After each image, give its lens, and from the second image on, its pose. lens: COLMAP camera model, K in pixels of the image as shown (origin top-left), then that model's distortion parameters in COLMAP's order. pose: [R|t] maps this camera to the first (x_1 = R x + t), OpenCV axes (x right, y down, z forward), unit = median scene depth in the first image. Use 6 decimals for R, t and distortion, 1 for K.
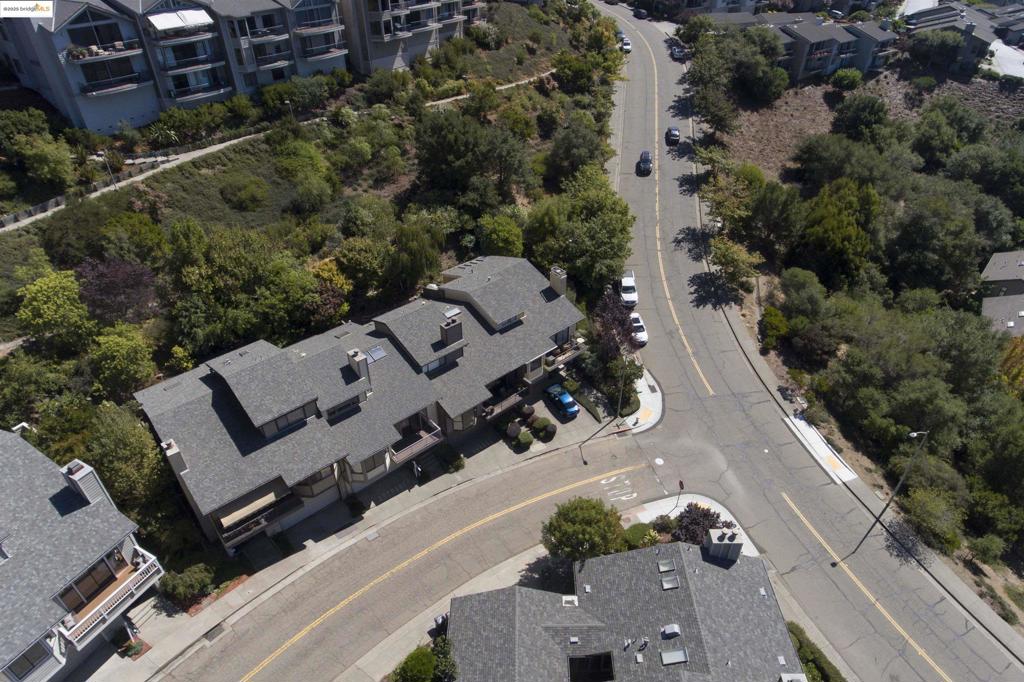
lens RADIAL K [[612.9, 0, 505.9], [0, 612.9, 338.9], [0, 0, 1]] dist [-0.000456, -0.001398]
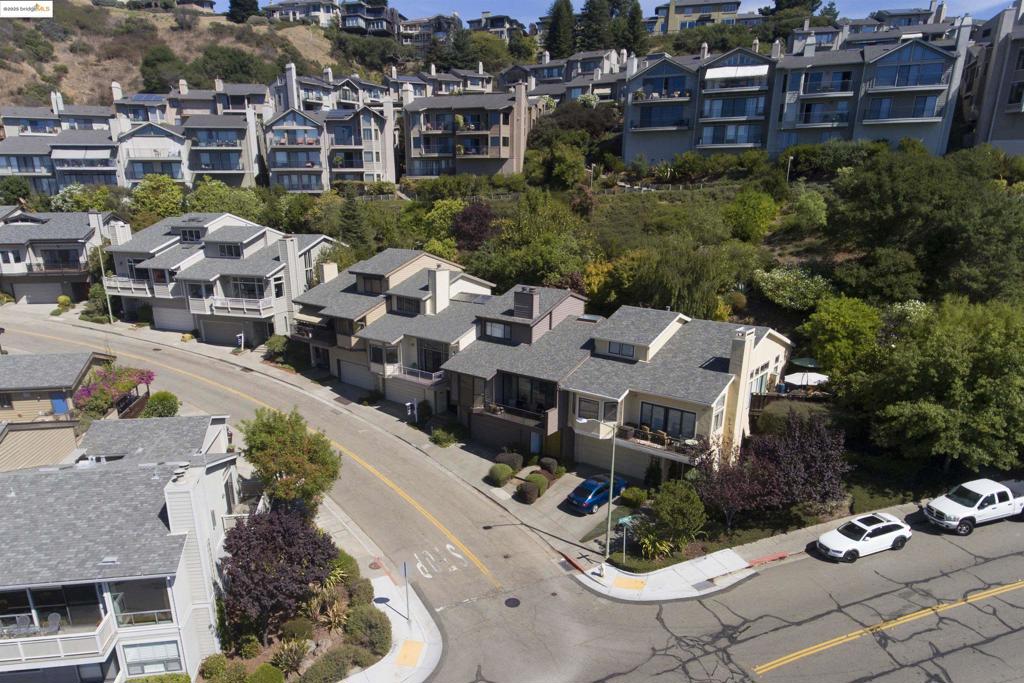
lens RADIAL K [[646.1, 0, 484.2], [0, 646.1, 403.1], [0, 0, 1]] dist [-0.001422, -0.002329]
pose [[0.155005, 0.317604, -0.935469, 0.642846], [-0.574540, 0.799292, 0.176170, -0.021831], [0.803665, 0.510157, 0.306370, 0.643896]]
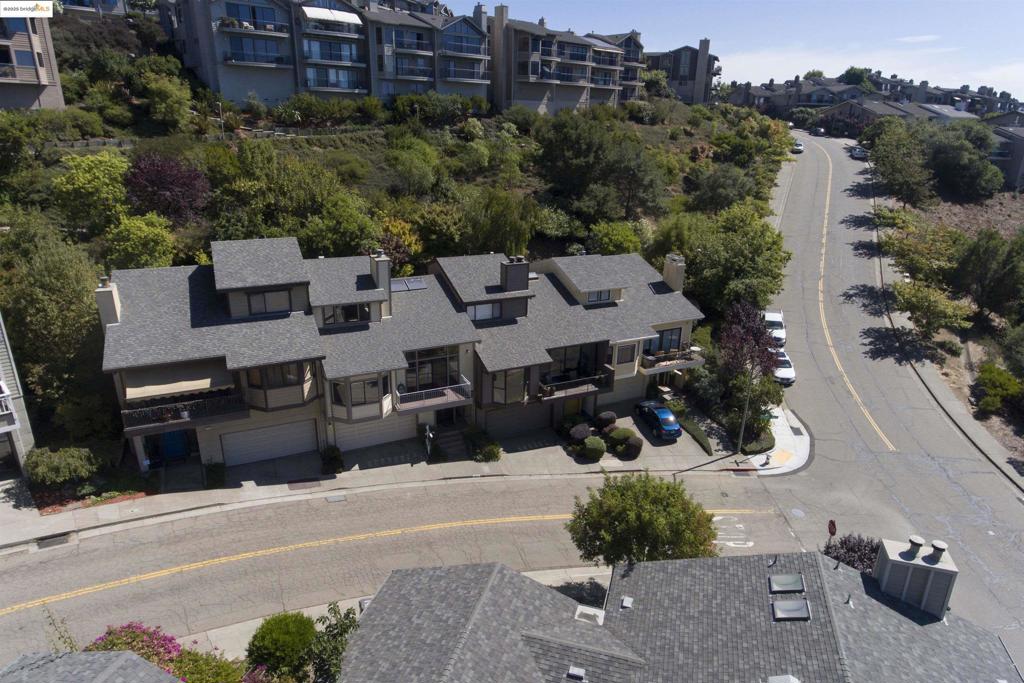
lens RADIAL K [[612.9, 0, 509.8], [0, 612.9, 340.0], [0, 0, 1]] dist [-0.000456, -0.001398]
pose [[0.960896, 0.120626, -0.249255, 0.089796], [-0.184355, 0.950324, -0.250793, 0.218687], [0.206621, 0.286938, 0.935401, 0.261908]]
